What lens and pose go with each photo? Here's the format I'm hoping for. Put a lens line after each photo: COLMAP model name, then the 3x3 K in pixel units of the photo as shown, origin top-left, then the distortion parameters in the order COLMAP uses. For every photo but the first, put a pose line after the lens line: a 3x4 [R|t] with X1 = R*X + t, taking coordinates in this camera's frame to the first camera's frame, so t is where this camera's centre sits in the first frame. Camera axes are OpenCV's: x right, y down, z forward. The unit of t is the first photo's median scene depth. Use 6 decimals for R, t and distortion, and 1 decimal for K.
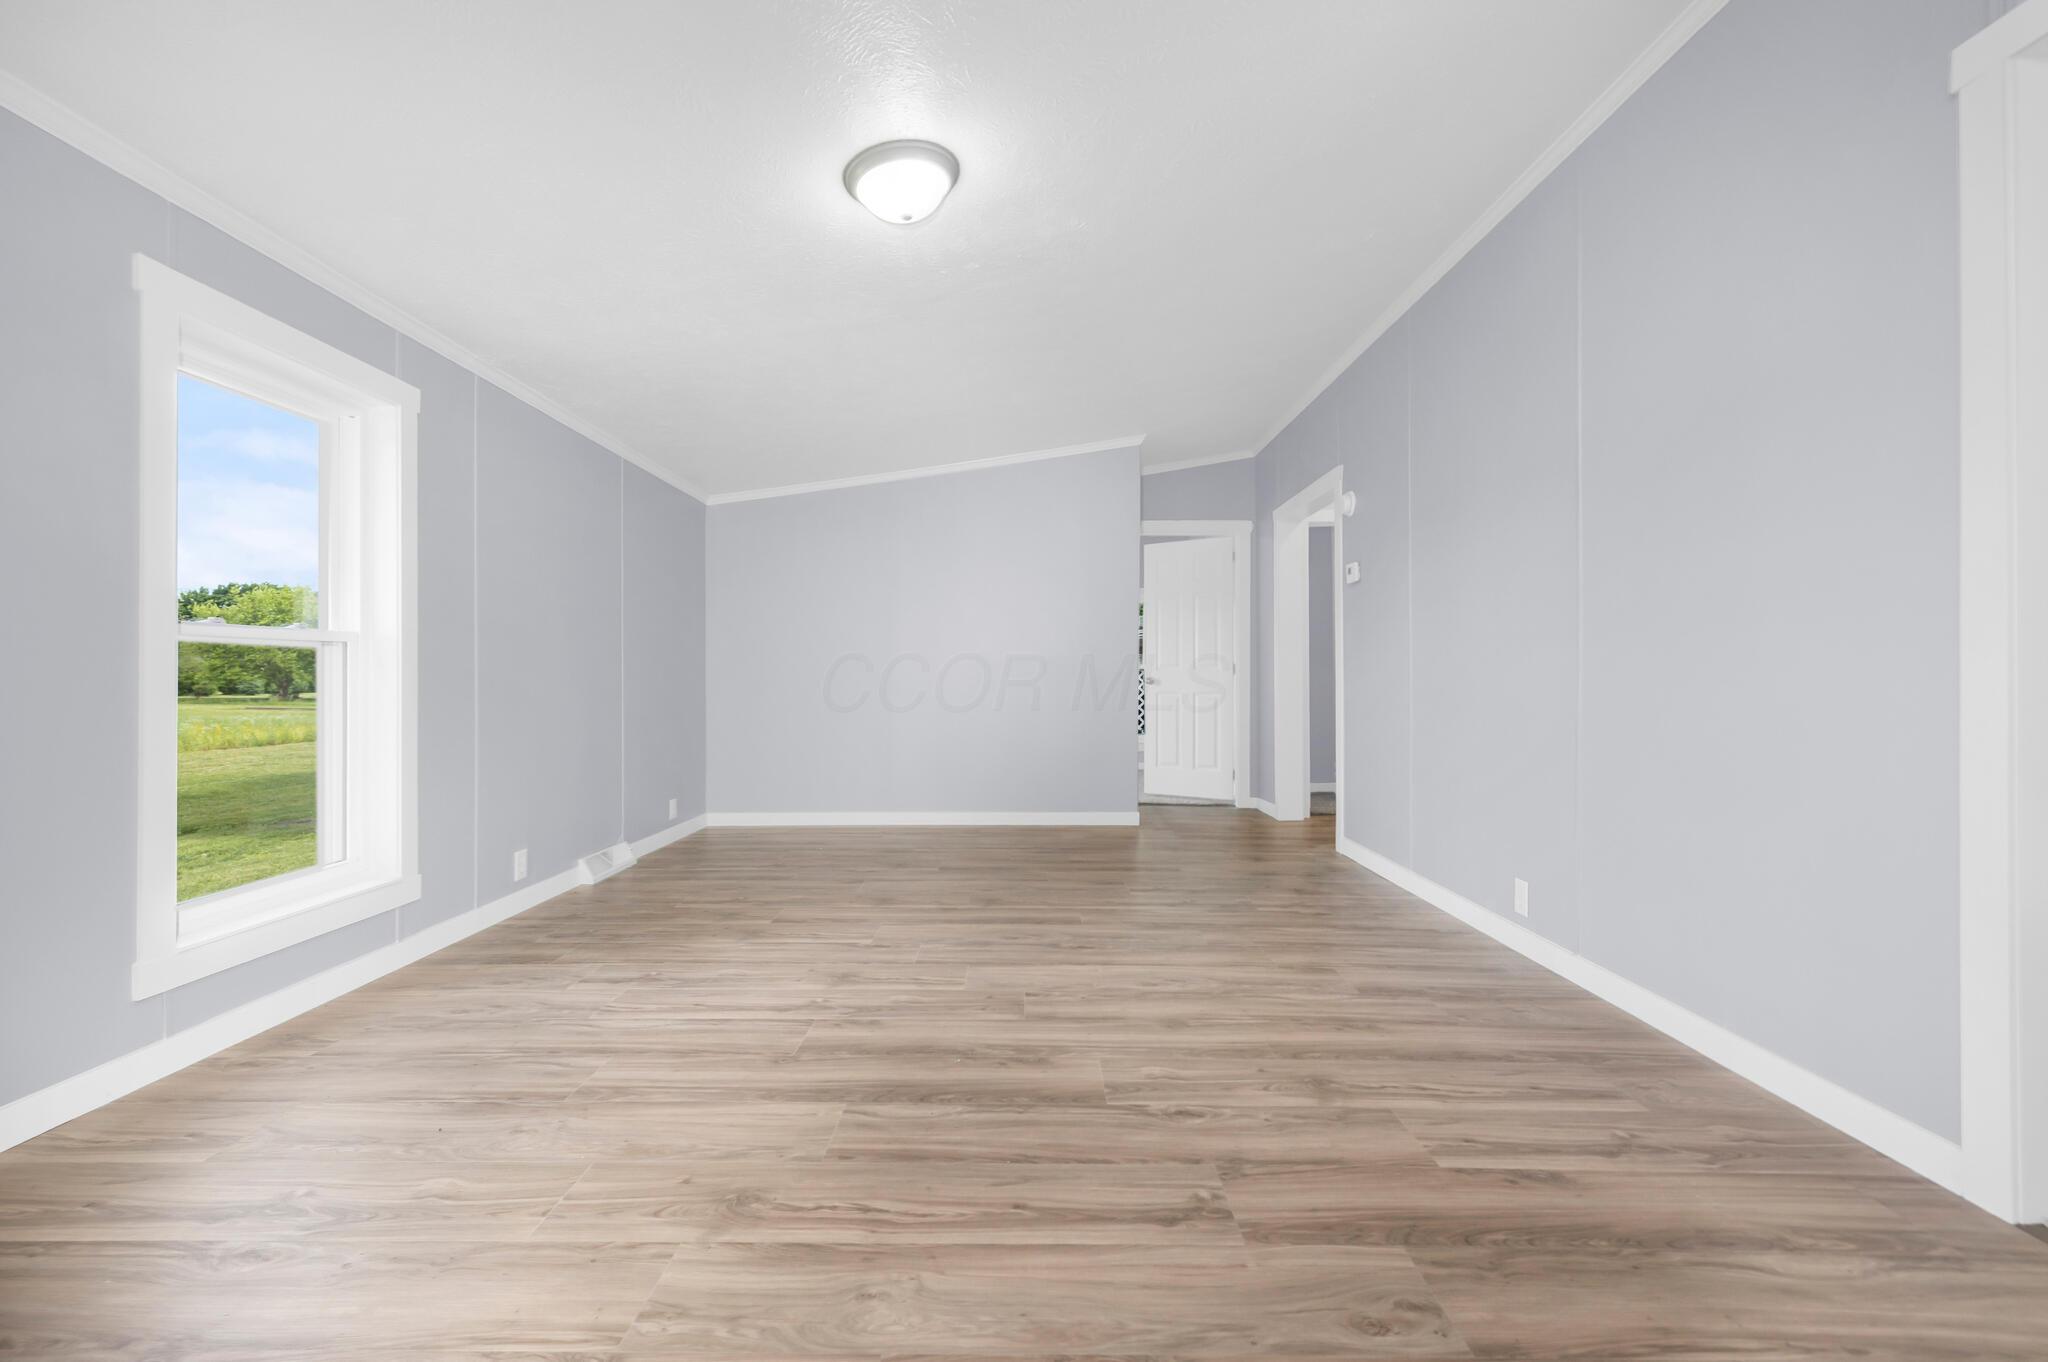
lens RADIAL K [[866.6, 0, 1028.3], [0, 866.6, 687.1], [0, 0, 1]] dist [-0.000340, -0.001008]
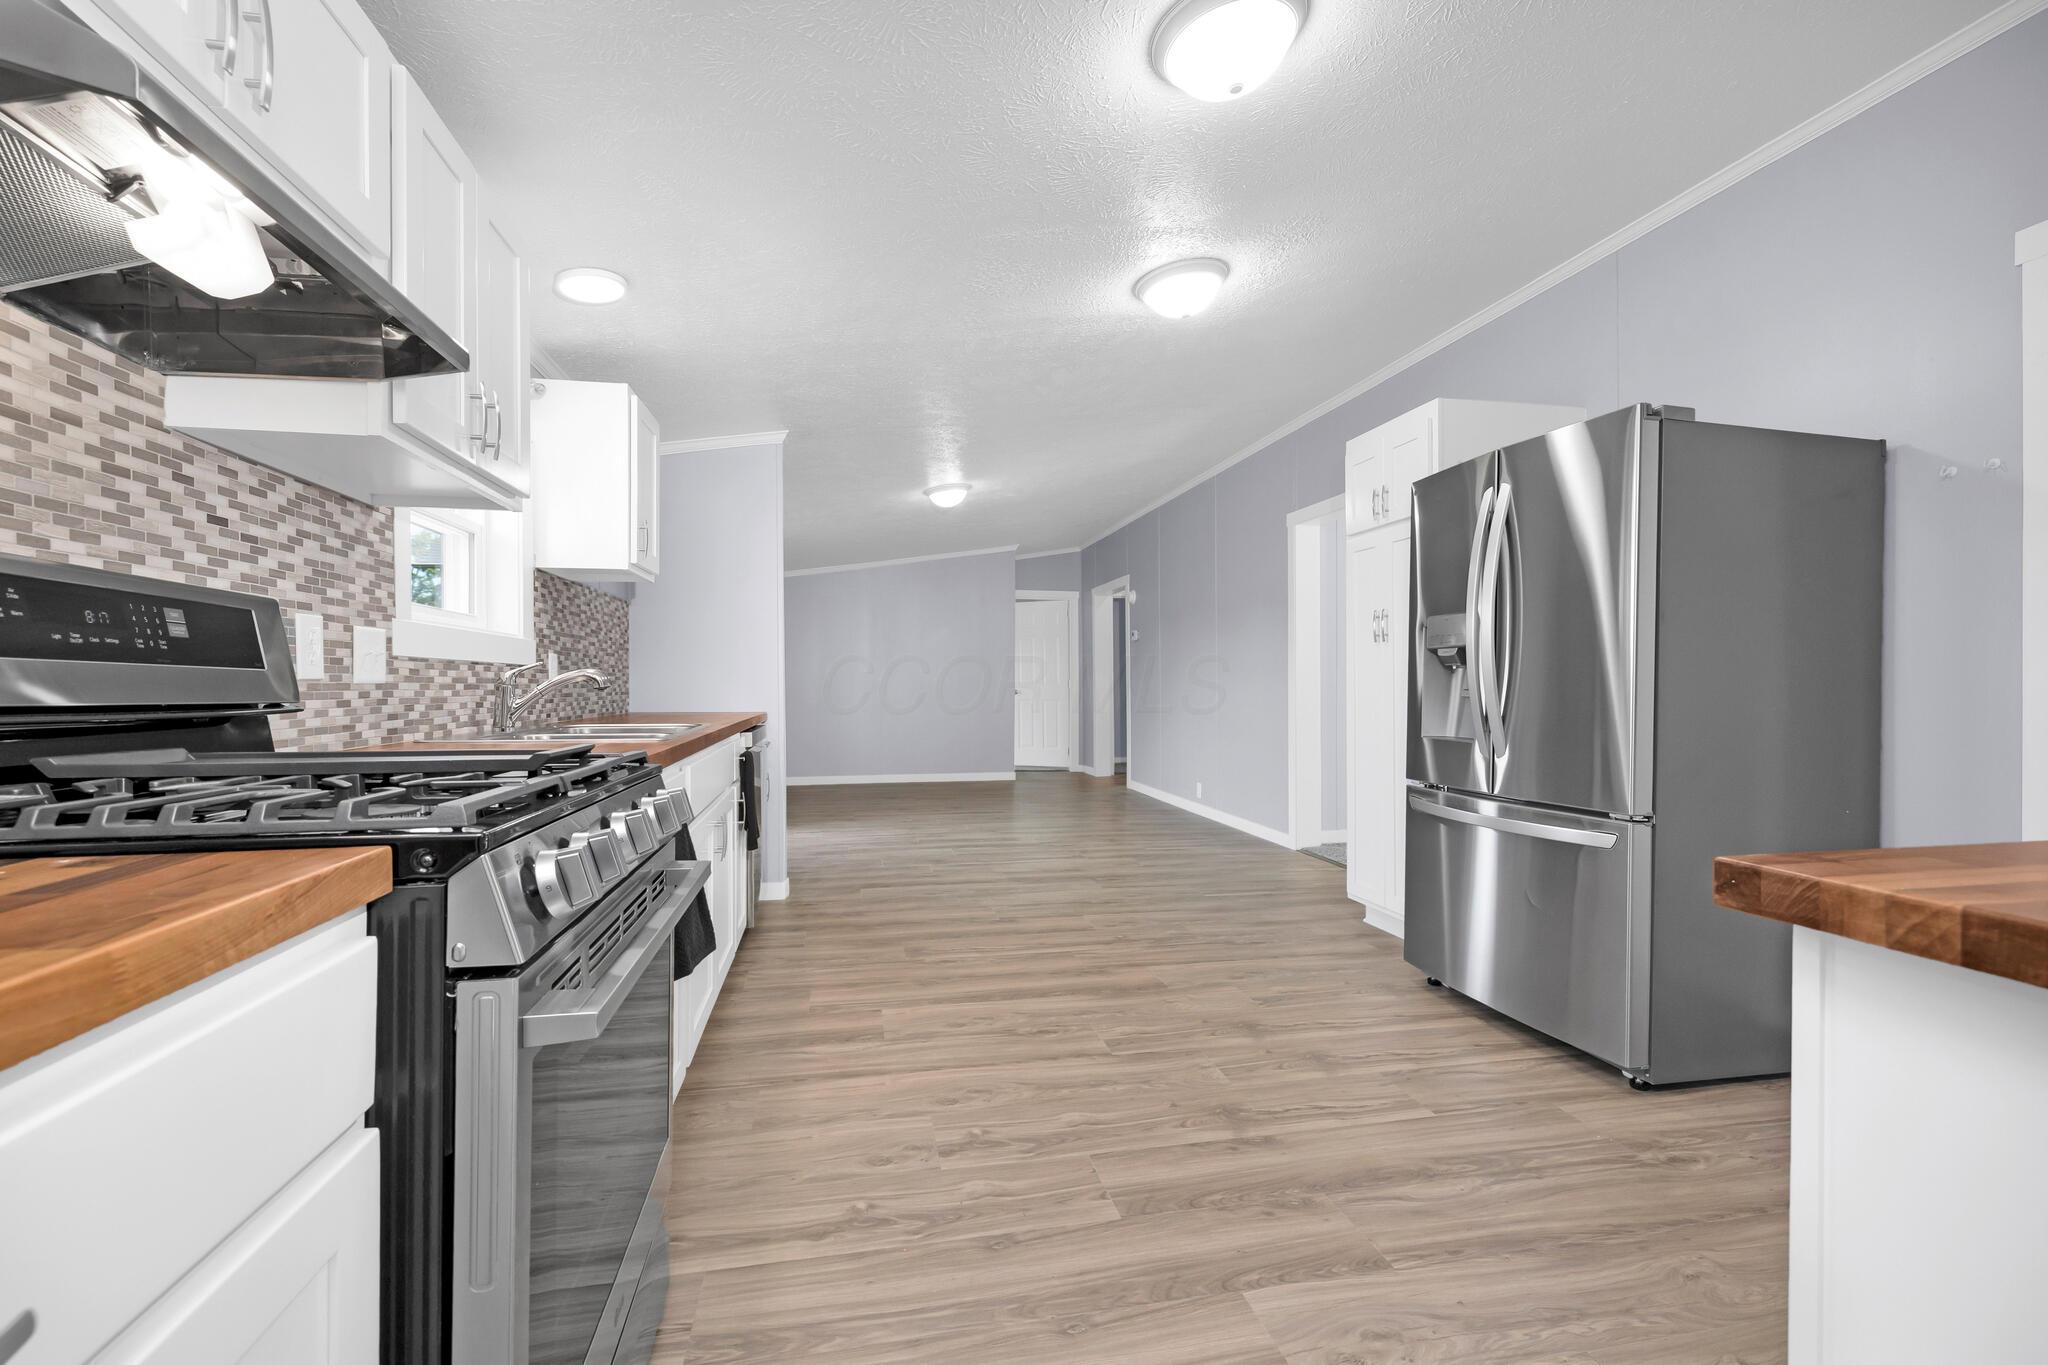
lens RADIAL K [[866.6, 0, 1018.3], [0, 866.6, 692.9], [0, 0, 1]] dist [-0.000340, -0.001008]
pose [[0.981286, -0.002452, 0.192542, -0.237175], [0.001817, 0.999992, 0.003477, -0.016511], [-0.192549, -0.003062, 0.981283, -0.803272]]
